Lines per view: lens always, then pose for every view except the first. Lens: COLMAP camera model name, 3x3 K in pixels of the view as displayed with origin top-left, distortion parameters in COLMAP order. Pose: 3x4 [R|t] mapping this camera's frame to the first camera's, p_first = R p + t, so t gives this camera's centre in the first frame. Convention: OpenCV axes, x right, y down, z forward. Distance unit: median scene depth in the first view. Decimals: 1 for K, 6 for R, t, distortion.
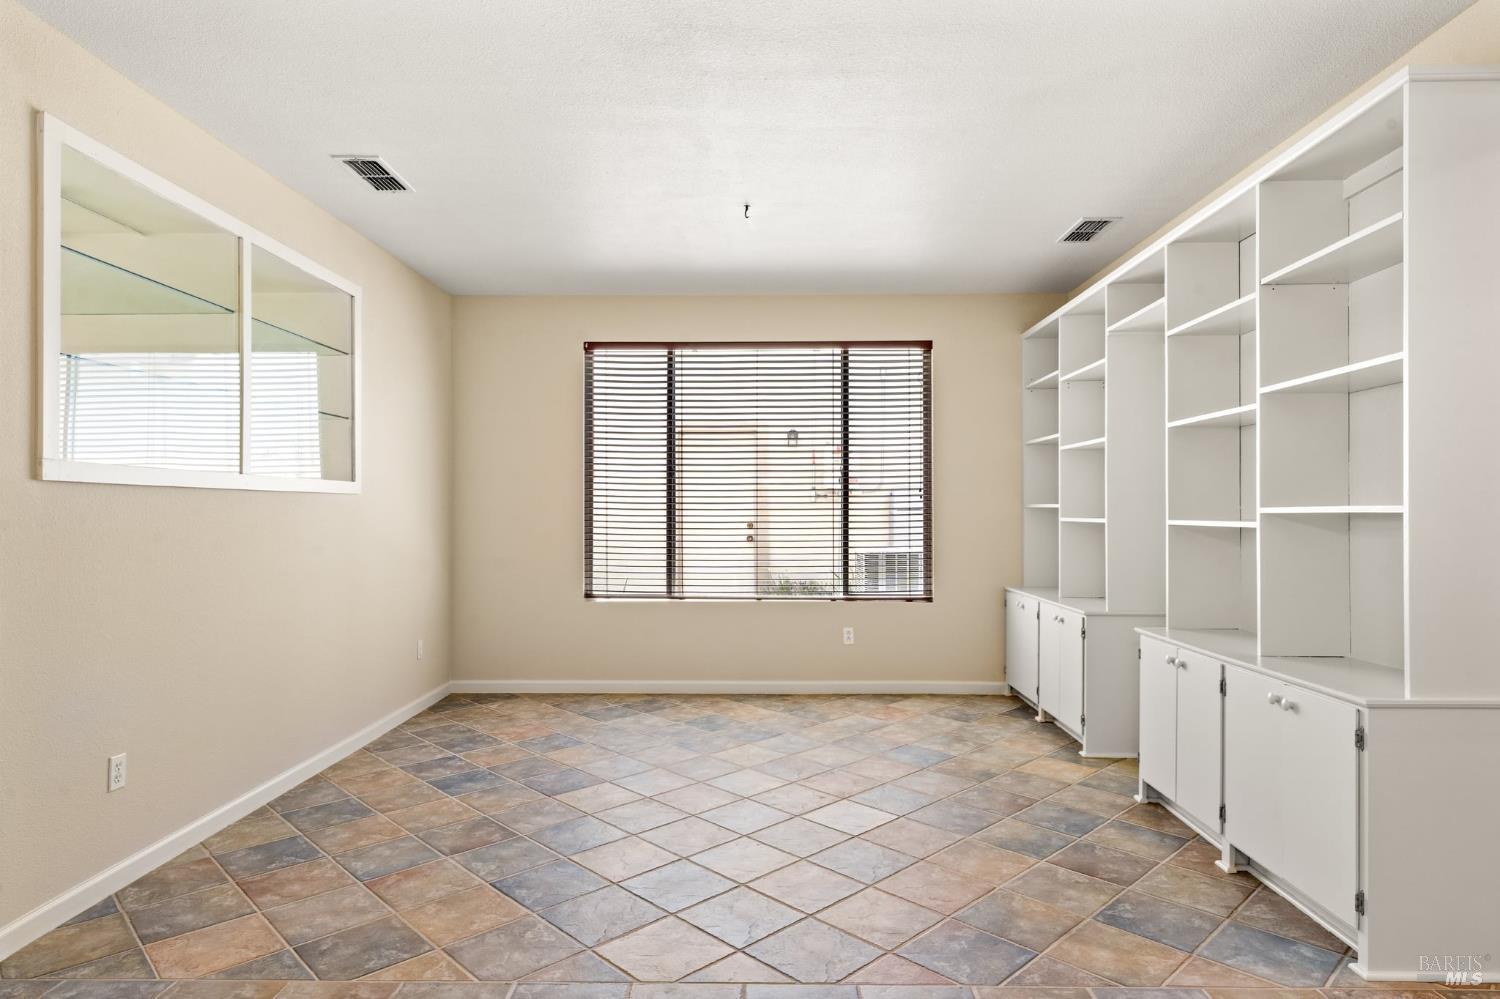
lens RADIAL K [[846.4, 0, 752.3], [0, 846.4, 504.3], [0, 0, 1]] dist [-0.003856, -0.001791]
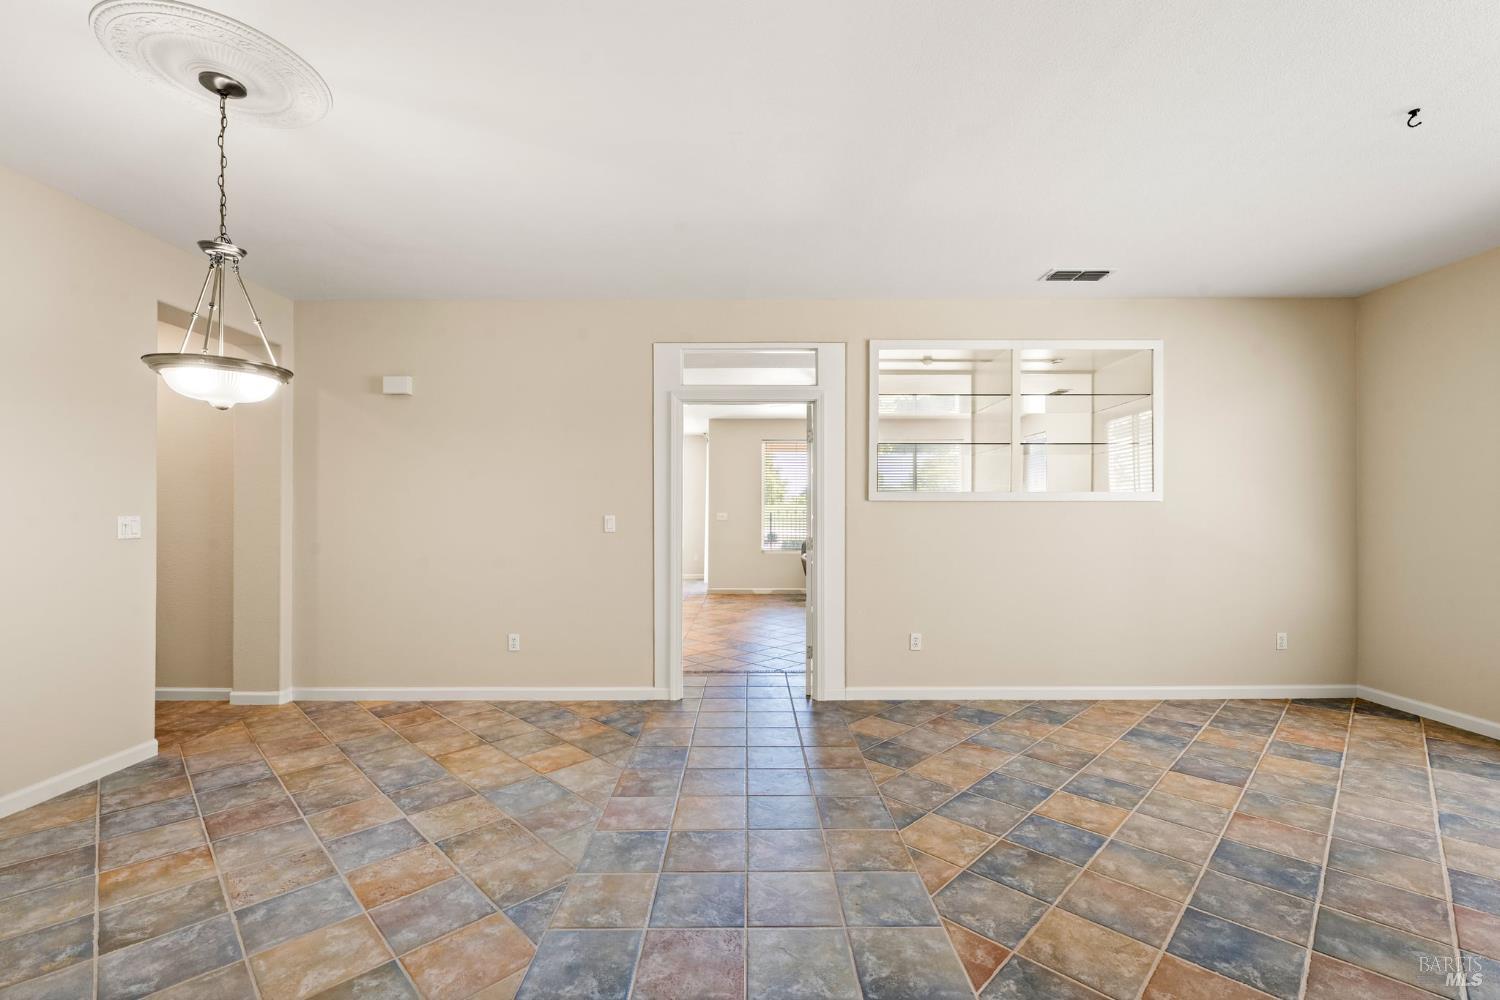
lens RADIAL K [[634.5, 0, 754.2], [0, 634.5, 506.4], [0, 0, 1]] dist [-0.000377, -0.000130]
pose [[0.021512, -0.013657, -0.999675, 0.586526], [0.009114, 0.999868, -0.013464, 0.003464], [0.999727, -0.008821, 0.021633, 0.432733]]
